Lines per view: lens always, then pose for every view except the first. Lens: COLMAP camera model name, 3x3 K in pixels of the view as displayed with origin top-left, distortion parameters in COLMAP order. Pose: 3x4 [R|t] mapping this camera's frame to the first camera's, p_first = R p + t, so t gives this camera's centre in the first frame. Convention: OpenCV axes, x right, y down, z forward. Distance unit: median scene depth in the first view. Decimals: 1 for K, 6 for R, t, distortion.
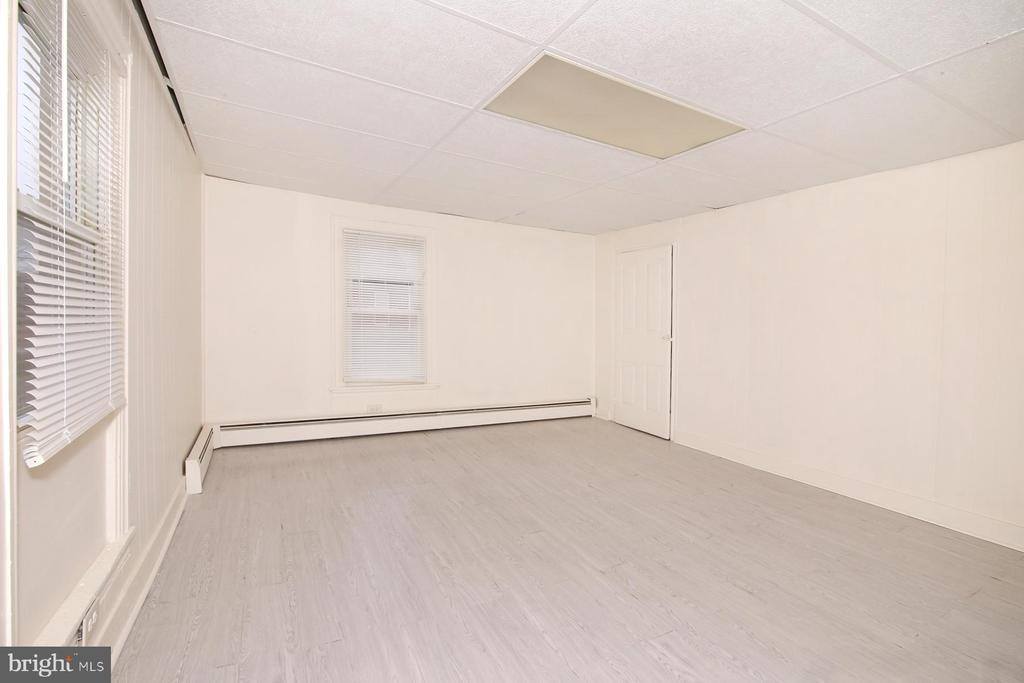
lens RADIAL K [[470.3, 0, 515.2], [0, 470.3, 338.9], [0, 0, 1]] dist [0.003430, 0.000138]
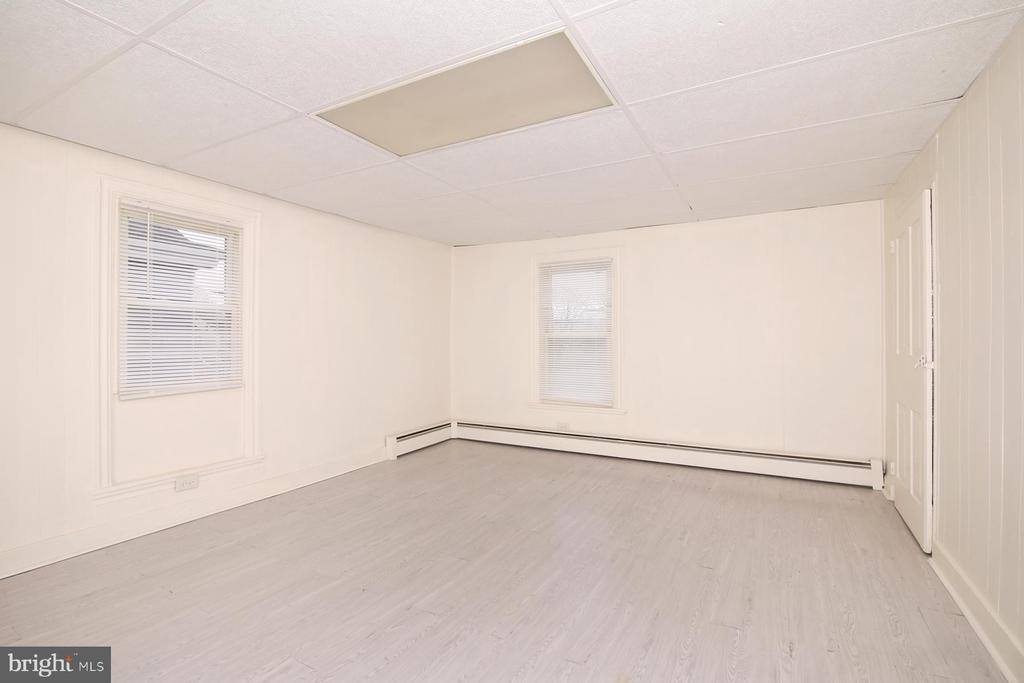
lens RADIAL K [[466.5, 0, 514.0], [0, 466.5, 344.6], [0, 0, 1]] dist [-0.015275, -0.000019]
pose [[0.532884, -0.026538, -0.845772, 0.540857], [-0.014495, 0.999075, -0.040481, 0.006969], [0.846064, 0.033832, 0.532006, 0.339138]]
